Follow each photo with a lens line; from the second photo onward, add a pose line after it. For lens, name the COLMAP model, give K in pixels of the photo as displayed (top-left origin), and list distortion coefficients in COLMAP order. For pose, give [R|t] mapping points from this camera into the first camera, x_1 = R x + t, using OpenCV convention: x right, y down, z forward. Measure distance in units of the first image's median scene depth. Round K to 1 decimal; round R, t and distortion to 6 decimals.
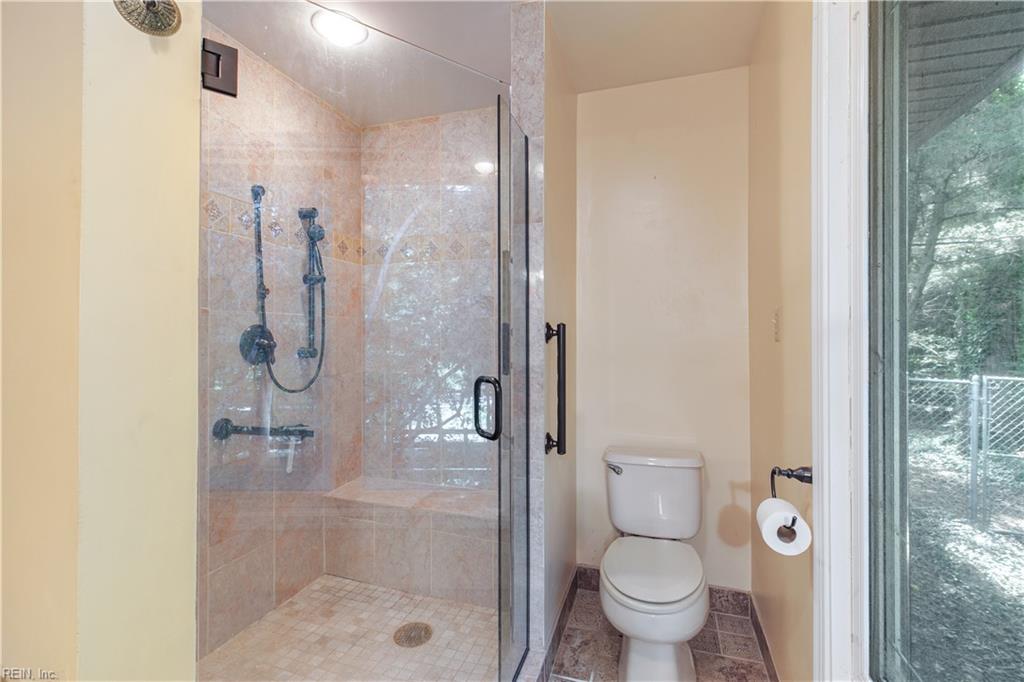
lens RADIAL K [[459.7, 0, 510.7], [0, 459.7, 337.6], [0, 0, 1]] dist [0.004028, -0.002035]
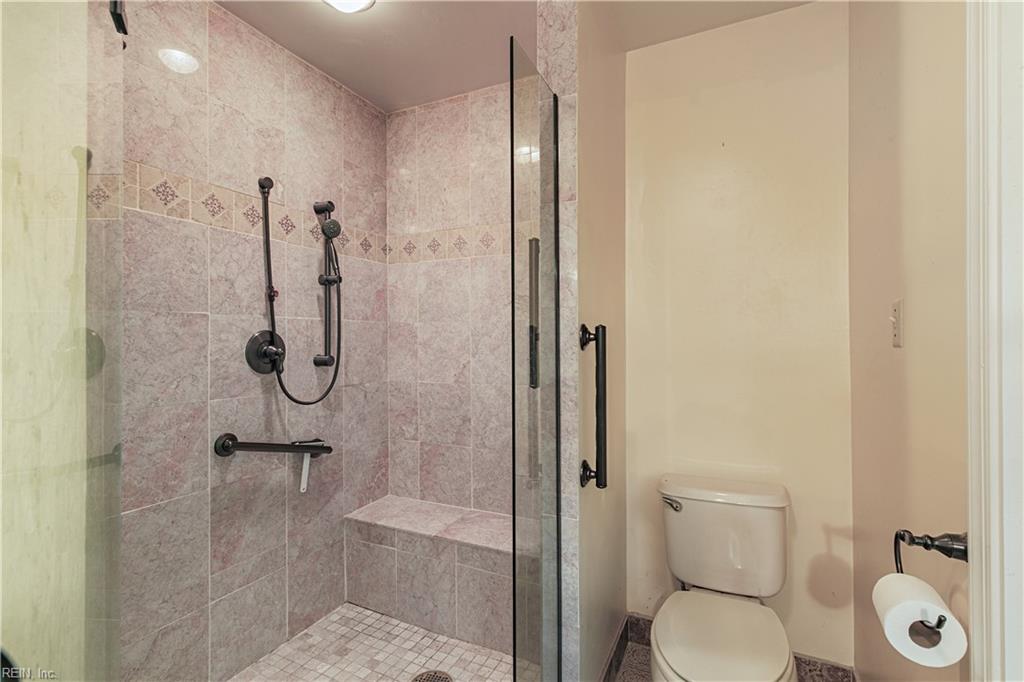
lens RADIAL K [[459.7, 0, 515.3], [0, 459.7, 344.2], [0, 0, 1]] dist [0.004028, -0.002035]
pose [[0.991575, -0.004527, -0.129454, 0.056322], [0.005246, 0.999973, 0.005216, -0.002526], [0.129427, -0.005851, 0.991572, 0.153851]]
